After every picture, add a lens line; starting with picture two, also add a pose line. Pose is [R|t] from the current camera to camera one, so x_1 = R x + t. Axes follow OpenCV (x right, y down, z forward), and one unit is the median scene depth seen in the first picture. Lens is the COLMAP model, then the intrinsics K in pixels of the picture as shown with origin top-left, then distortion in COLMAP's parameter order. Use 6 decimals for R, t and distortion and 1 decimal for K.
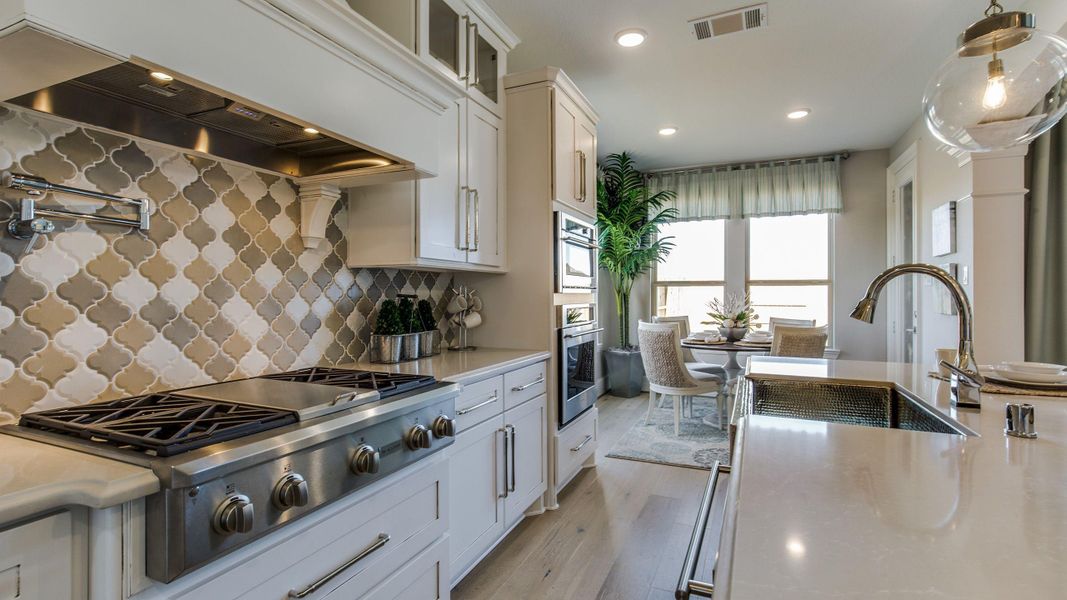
lens RADIAL K [[486.0, 0, 532.4], [0, 486.0, 294.2], [0, 0, 1]] dist [-0.003420, 0.000285]
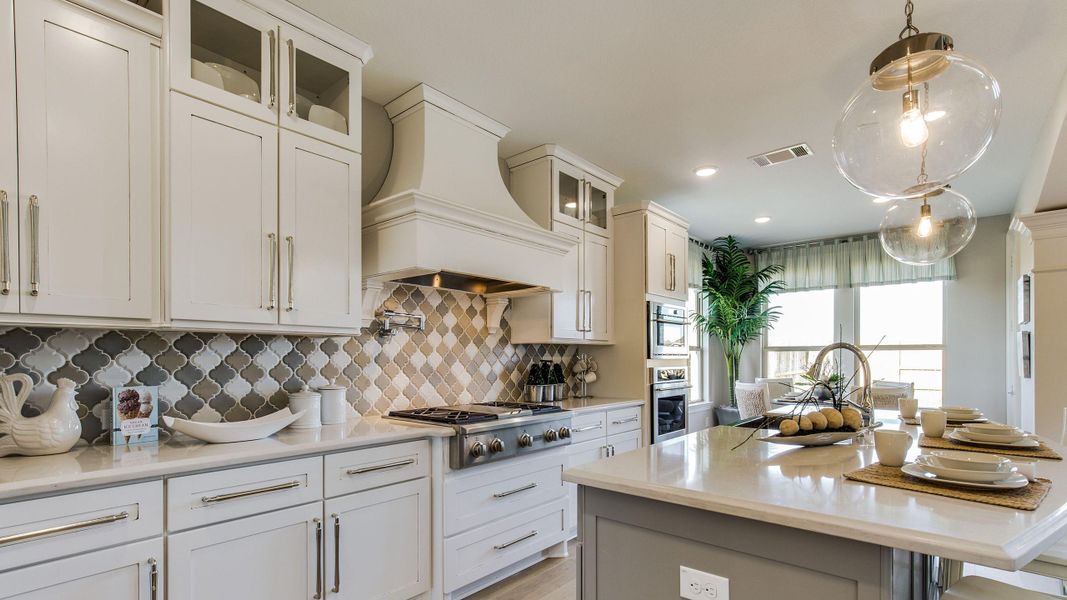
lens RADIAL K [[492.3, 0, 536.1], [0, 492.3, 363.9], [0, 0, 1]] dist [-0.022419, -0.000091]
pose [[0.961293, 0.002552, -0.275516, 0.161064], [0.001445, 0.999897, 0.014304, -0.010829], [0.275524, -0.014149, 0.961190, -0.584343]]
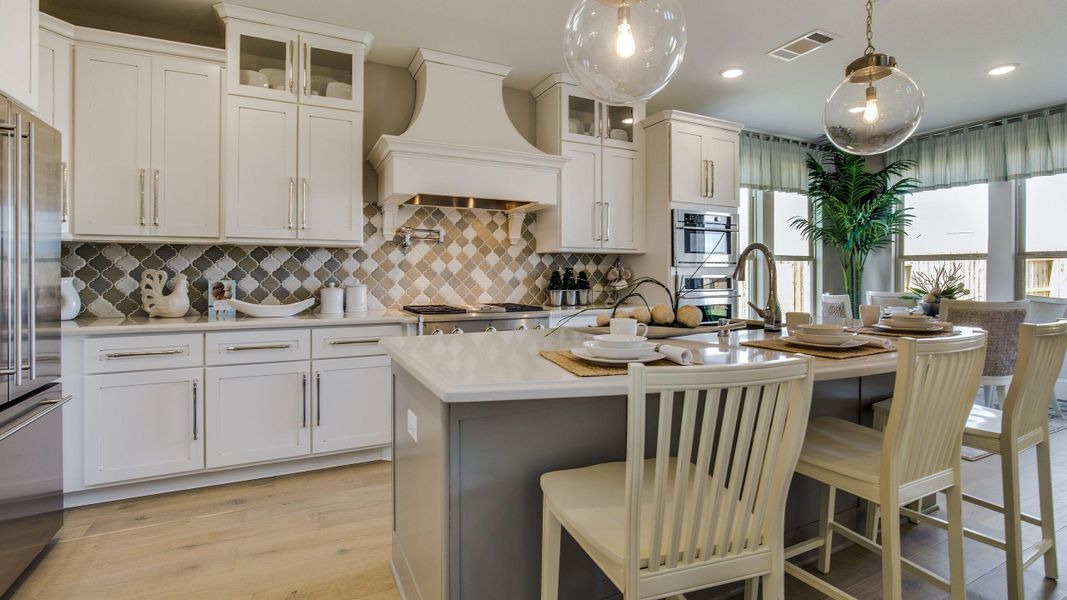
lens RADIAL K [[492.3, 0, 540.7], [0, 492.3, 277.2], [0, 0, 1]] dist [-0.022419, -0.000091]
pose [[0.781111, 0.005602, -0.624367, 0.817421], [-0.000719, 0.999967, 0.008072, 0.021454], [0.624391, -0.005856, 0.781090, -0.465360]]
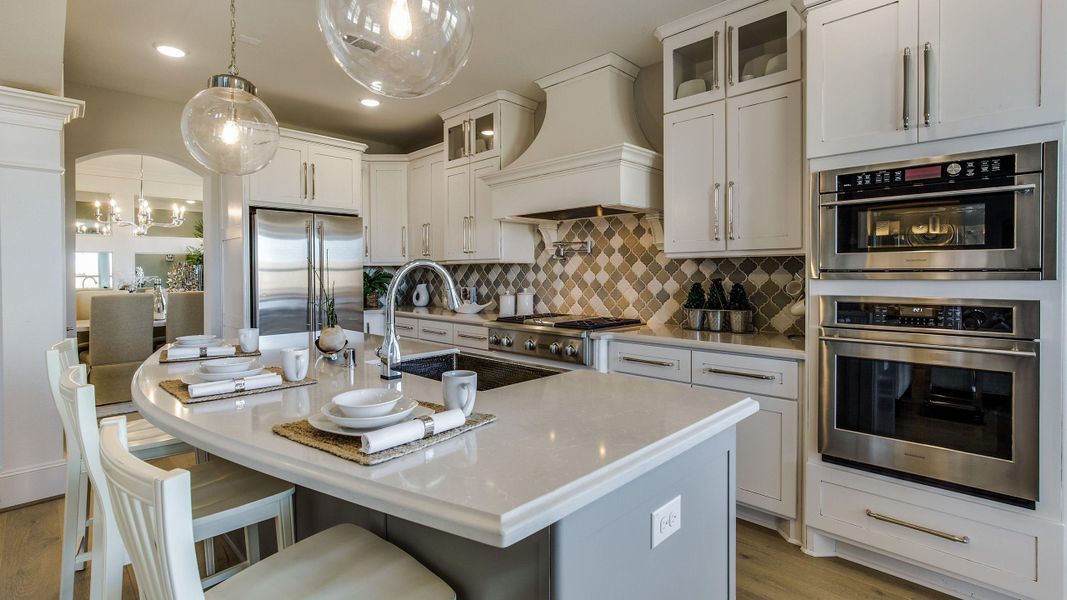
lens RADIAL K [[486.0, 0, 534.9], [0, 486.0, 276.1], [0, 0, 1]] dist [-0.003420, 0.000285]
pose [[-0.326816, 0.009034, -0.945045, 1.156910], [0.007312, 0.999949, 0.007030, -0.020191], [0.945060, -0.004612, -0.326865, 1.044385]]
